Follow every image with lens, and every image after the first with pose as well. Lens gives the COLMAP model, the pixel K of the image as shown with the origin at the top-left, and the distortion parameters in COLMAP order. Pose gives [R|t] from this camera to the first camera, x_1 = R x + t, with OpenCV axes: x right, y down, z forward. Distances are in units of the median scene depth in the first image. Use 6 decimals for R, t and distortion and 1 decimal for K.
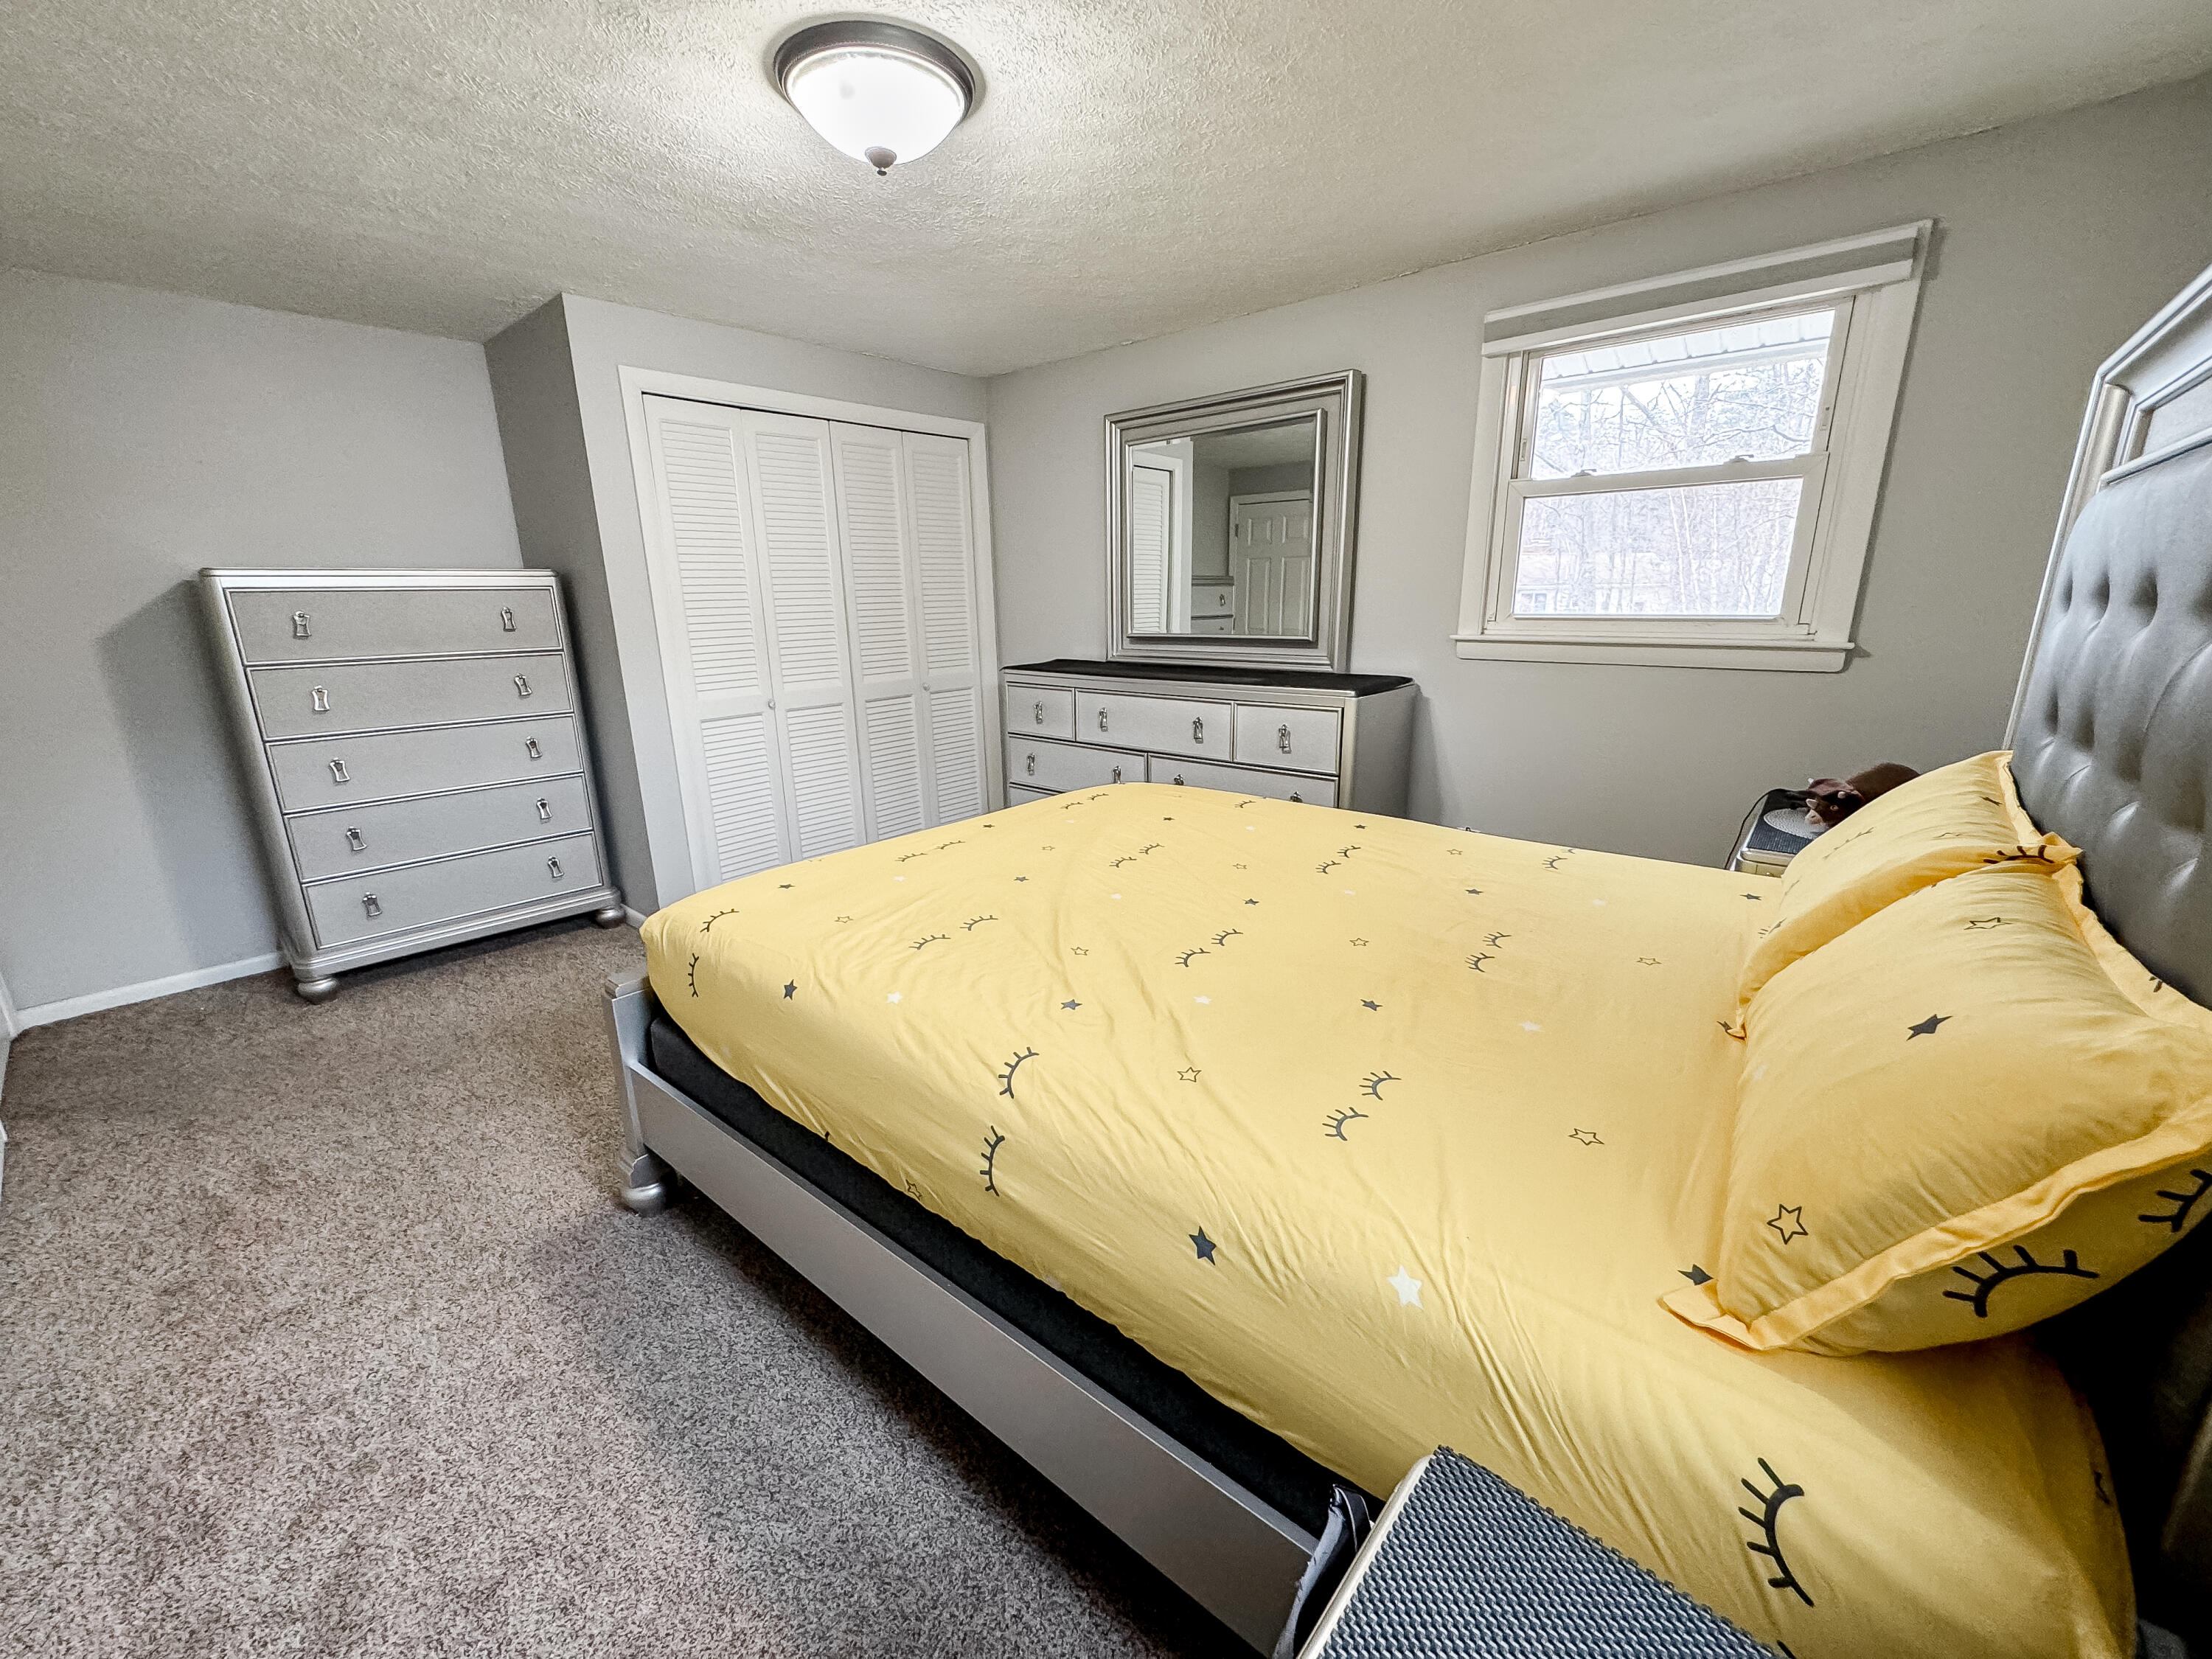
lens RADIAL K [[877.3, 0, 1106.0], [0, 877.3, 829.5], [0, 0, 1]] dist [0.000596, 0.000105]
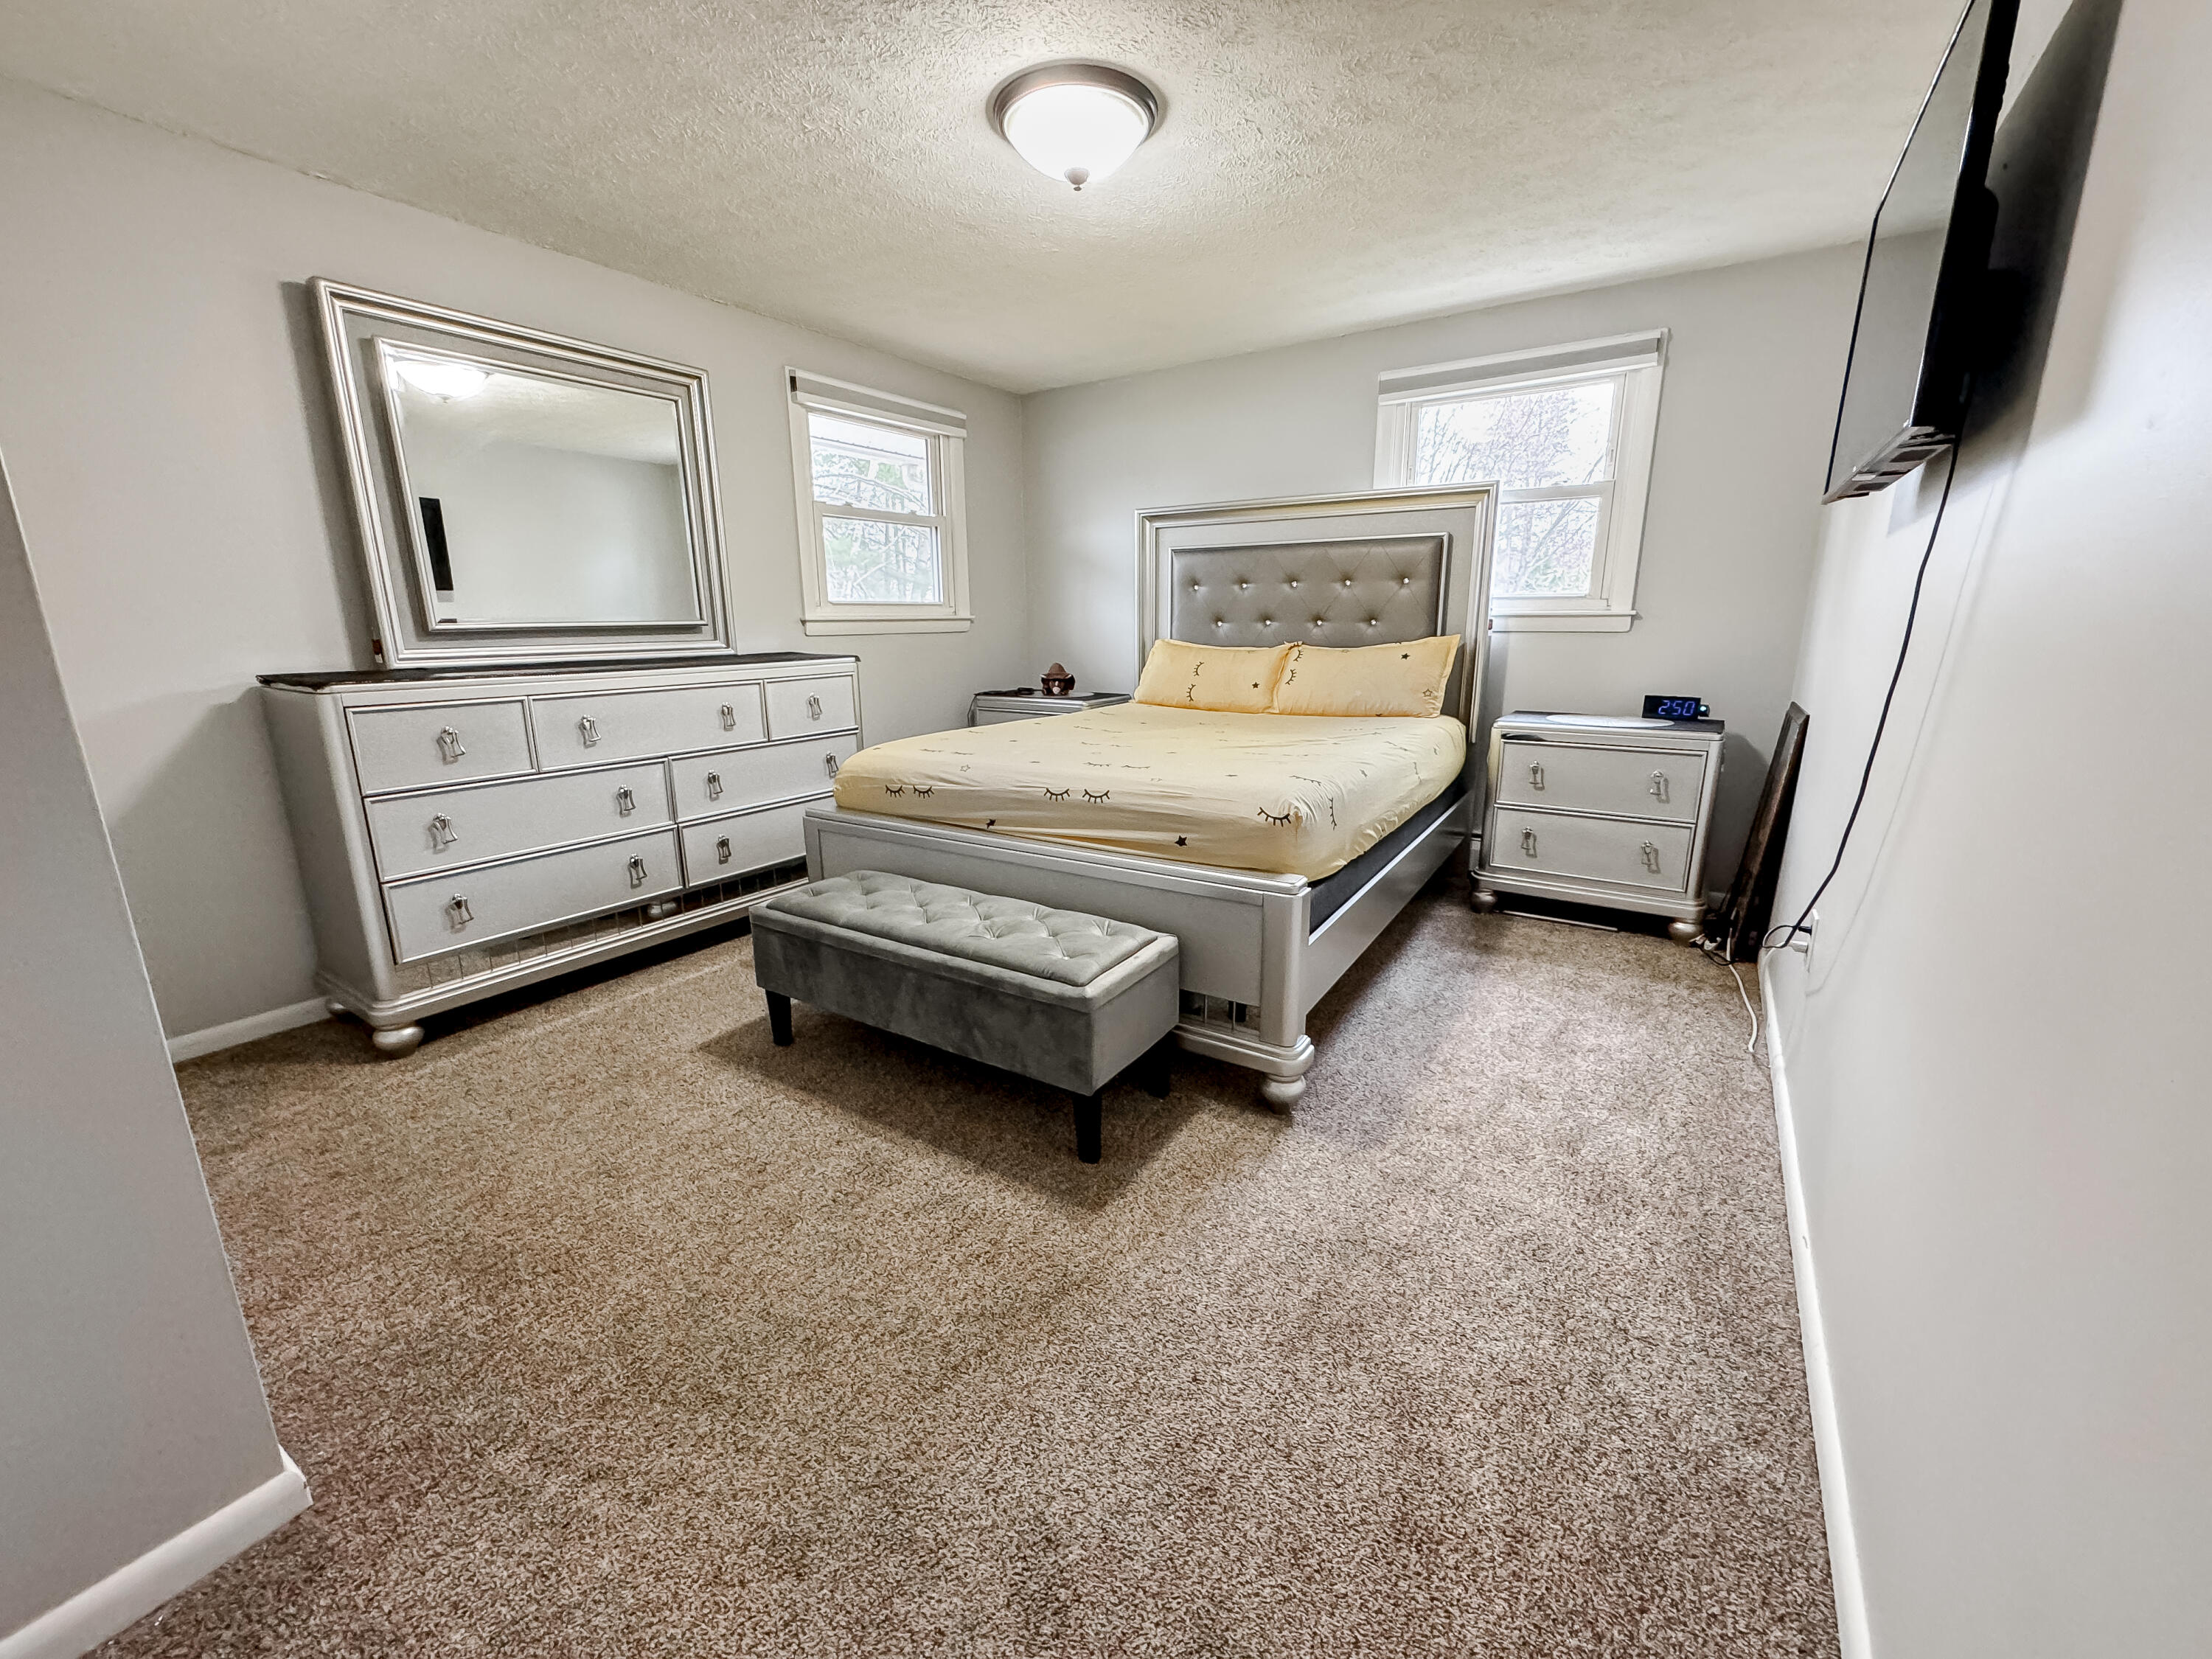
lens RADIAL K [[884.3, 0, 1108.2], [0, 884.3, 827.7], [0, 0, 1]] dist [0.000166, 0.000475]
pose [[-0.141960, -0.211576, 0.966997, -1.010922], [0.267935, 0.932211, 0.243299, -0.141309], [-0.952921, 0.293631, -0.075648, 0.824437]]
